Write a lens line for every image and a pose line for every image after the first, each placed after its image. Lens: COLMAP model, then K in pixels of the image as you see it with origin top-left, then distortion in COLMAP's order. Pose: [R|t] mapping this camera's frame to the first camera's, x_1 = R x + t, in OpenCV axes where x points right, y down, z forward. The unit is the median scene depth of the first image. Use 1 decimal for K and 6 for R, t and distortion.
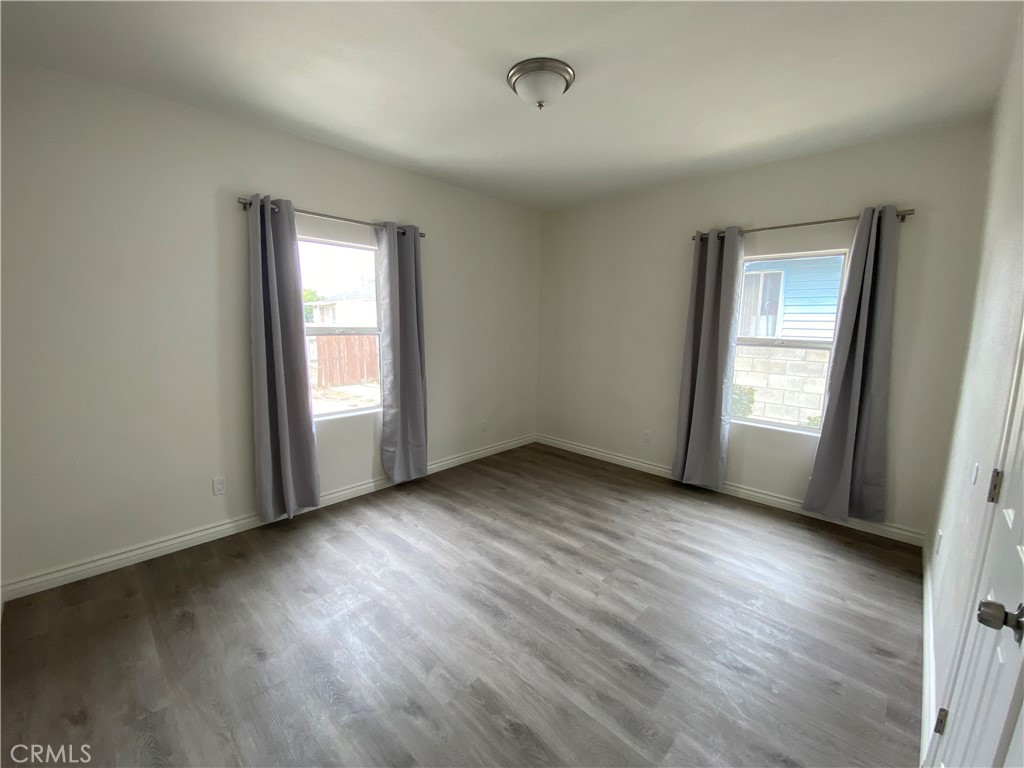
lens RADIAL K [[411.3, 0, 512.0], [0, 411.3, 384.0], [0, 0, 1]] dist [0.011729, -0.000660]
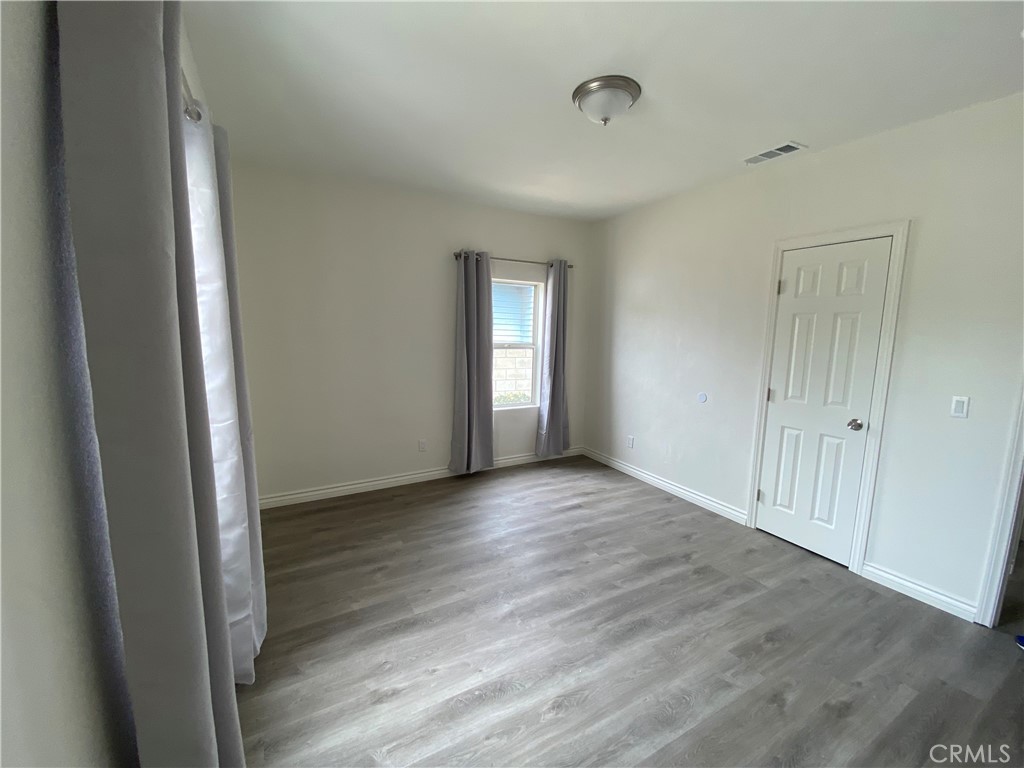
lens RADIAL K [[411.3, 0, 512.0], [0, 411.3, 384.0], [0, 0, 1]] dist [0.011729, -0.000660]
pose [[0.317876, -0.146659, 0.936721, -0.689620], [0.138296, 0.984570, 0.107220, -0.130235], [-0.937992, 0.095462, 0.333254, 0.609689]]
